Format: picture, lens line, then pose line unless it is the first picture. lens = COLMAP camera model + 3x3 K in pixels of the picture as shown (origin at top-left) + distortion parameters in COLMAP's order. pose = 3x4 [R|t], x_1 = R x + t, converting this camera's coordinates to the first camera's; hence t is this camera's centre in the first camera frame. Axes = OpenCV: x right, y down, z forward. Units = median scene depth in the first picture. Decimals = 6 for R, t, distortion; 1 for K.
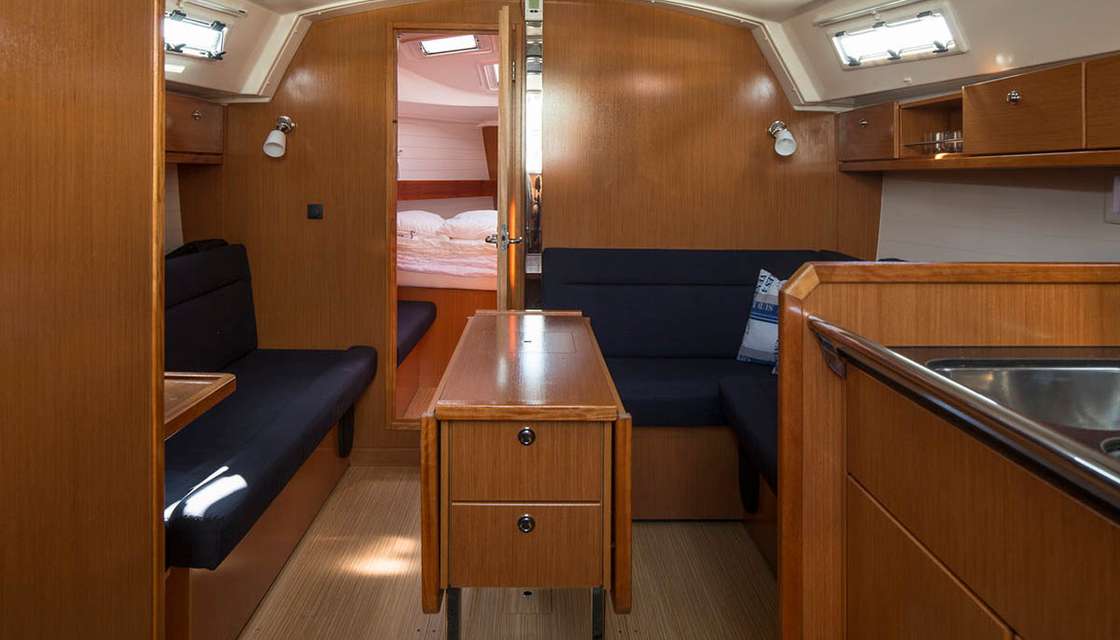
lens RADIAL K [[787.0, 0, 568.4], [0, 787.0, 251.5], [0, 0, 1]] dist [-0.001158, -0.000670]
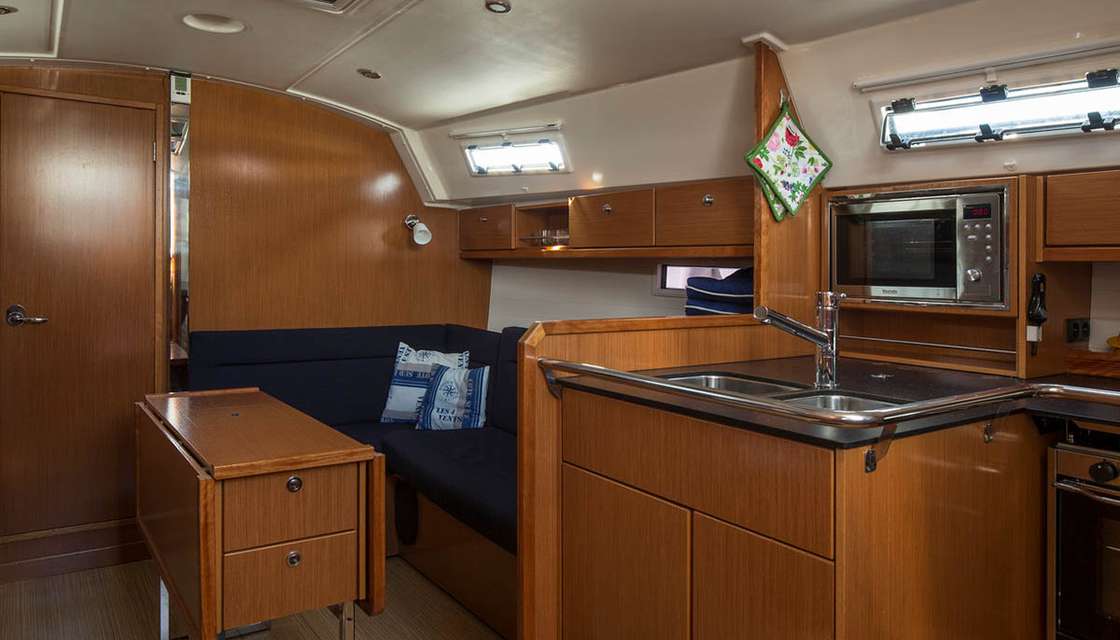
lens RADIAL K [[758.1, 0, 561.0], [0, 758.1, 389.0], [0, 0, 1]] dist [0.000549, 0.000507]
pose [[0.835153, -0.083344, 0.543666, -0.201808], [0.043909, 0.995401, 0.085143, 0.007602], [-0.548262, -0.047235, 0.834972, -0.088404]]
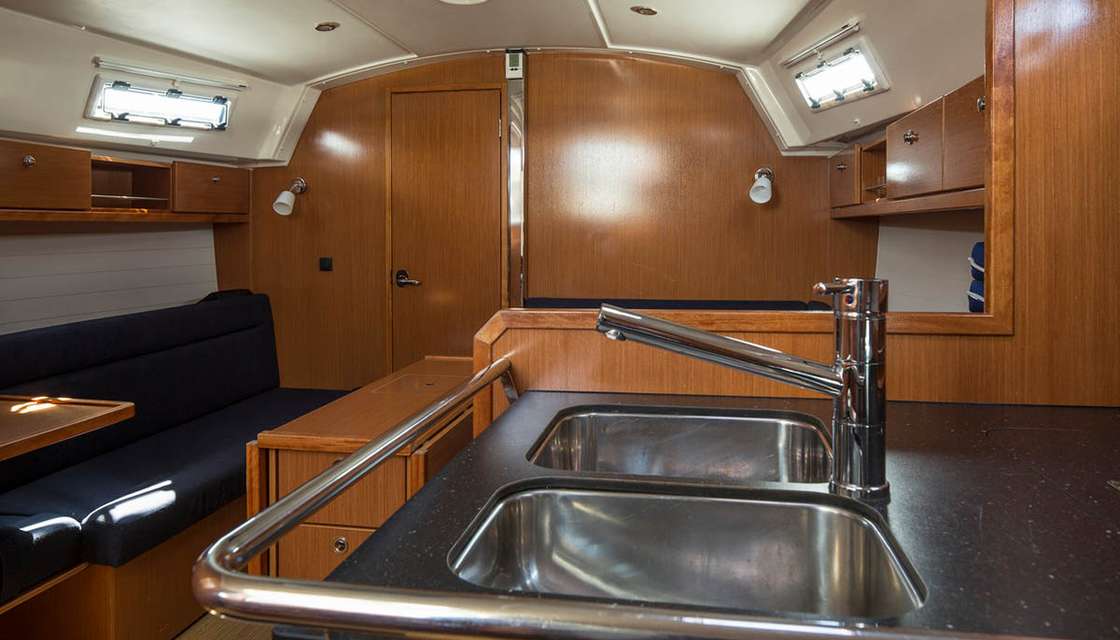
lens RADIAL K [[784.6, 0, 560.0], [0, 784.6, 320.0], [0, 0, 1]] dist [0.001202, -0.000007]
pose [[0.976568, 0.009053, -0.215019, 0.248559], [-0.004450, 0.999751, 0.021885, 0.001937], [0.215163, -0.020415, 0.976365, -0.002388]]
